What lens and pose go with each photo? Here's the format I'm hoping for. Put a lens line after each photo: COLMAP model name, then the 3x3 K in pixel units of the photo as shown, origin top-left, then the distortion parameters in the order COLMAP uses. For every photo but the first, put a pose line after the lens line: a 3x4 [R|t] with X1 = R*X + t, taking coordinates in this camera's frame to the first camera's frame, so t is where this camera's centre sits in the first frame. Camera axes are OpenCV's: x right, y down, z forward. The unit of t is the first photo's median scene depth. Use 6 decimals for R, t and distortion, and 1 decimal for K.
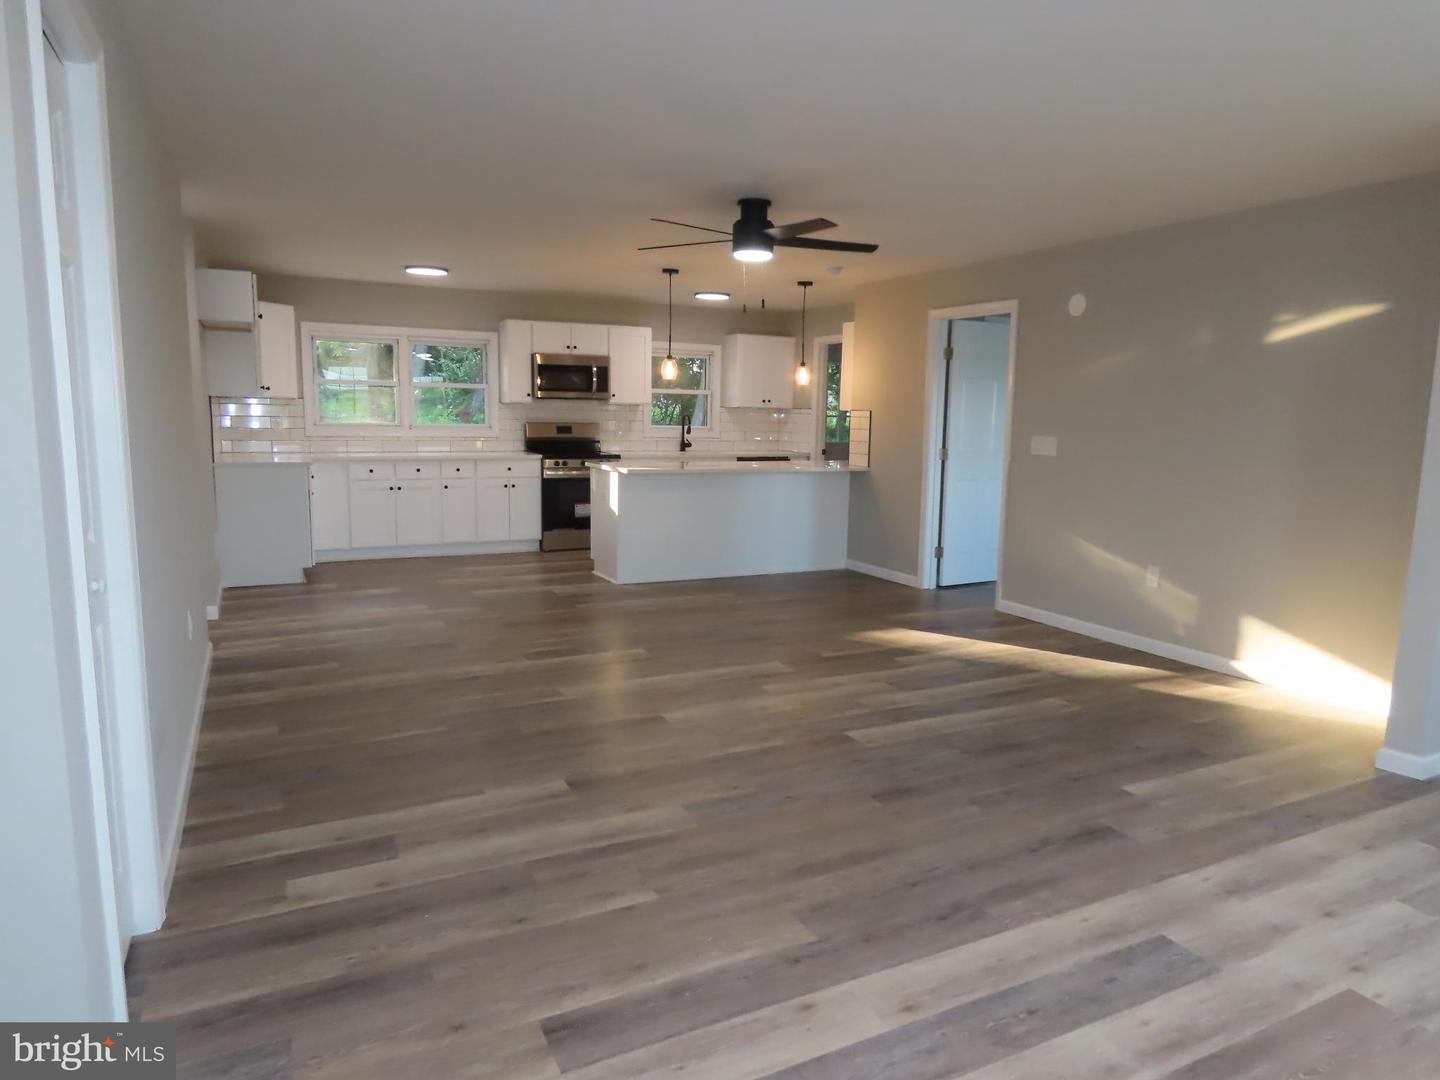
lens RADIAL K [[911.2, 0, 720.0], [0, 911.2, 540.0], [0, 0, 1]] dist [0.001991, 0.000266]
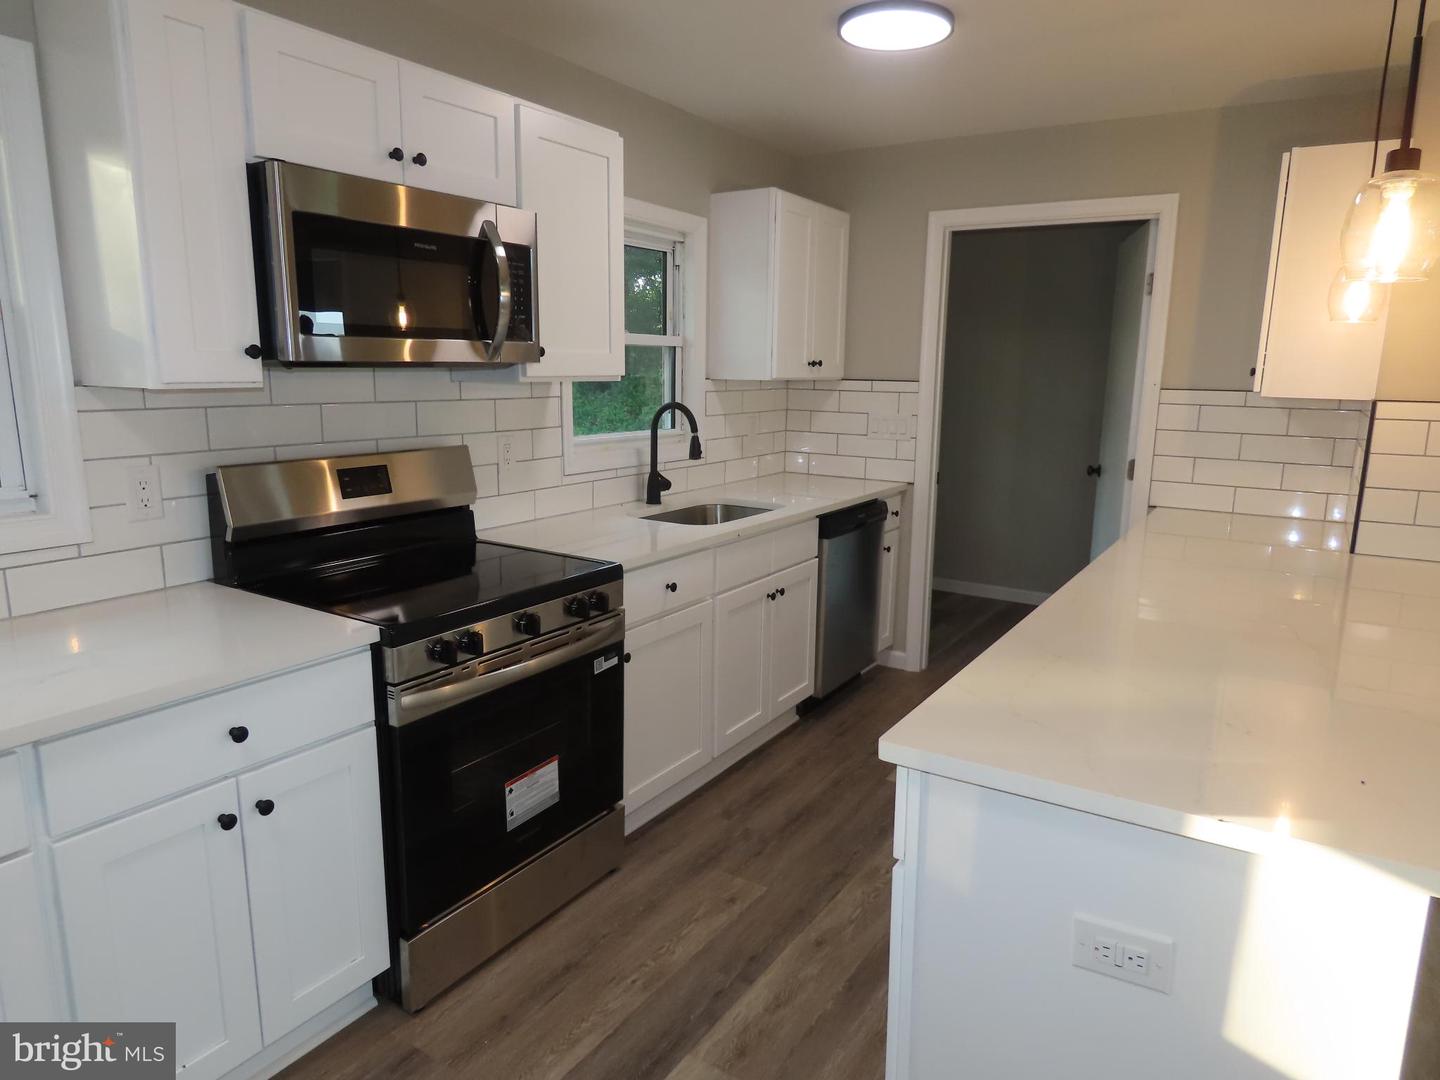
lens RADIAL K [[911.2, 0, 720.0], [0, 911.2, 540.0], [0, 0, 1]] dist [0.001991, 0.000266]
pose [[0.863414, -0.099363, 0.494614, -0.219504], [0.068381, 0.994414, 0.080401, -0.120212], [-0.499840, -0.035597, 0.865386, 0.728508]]
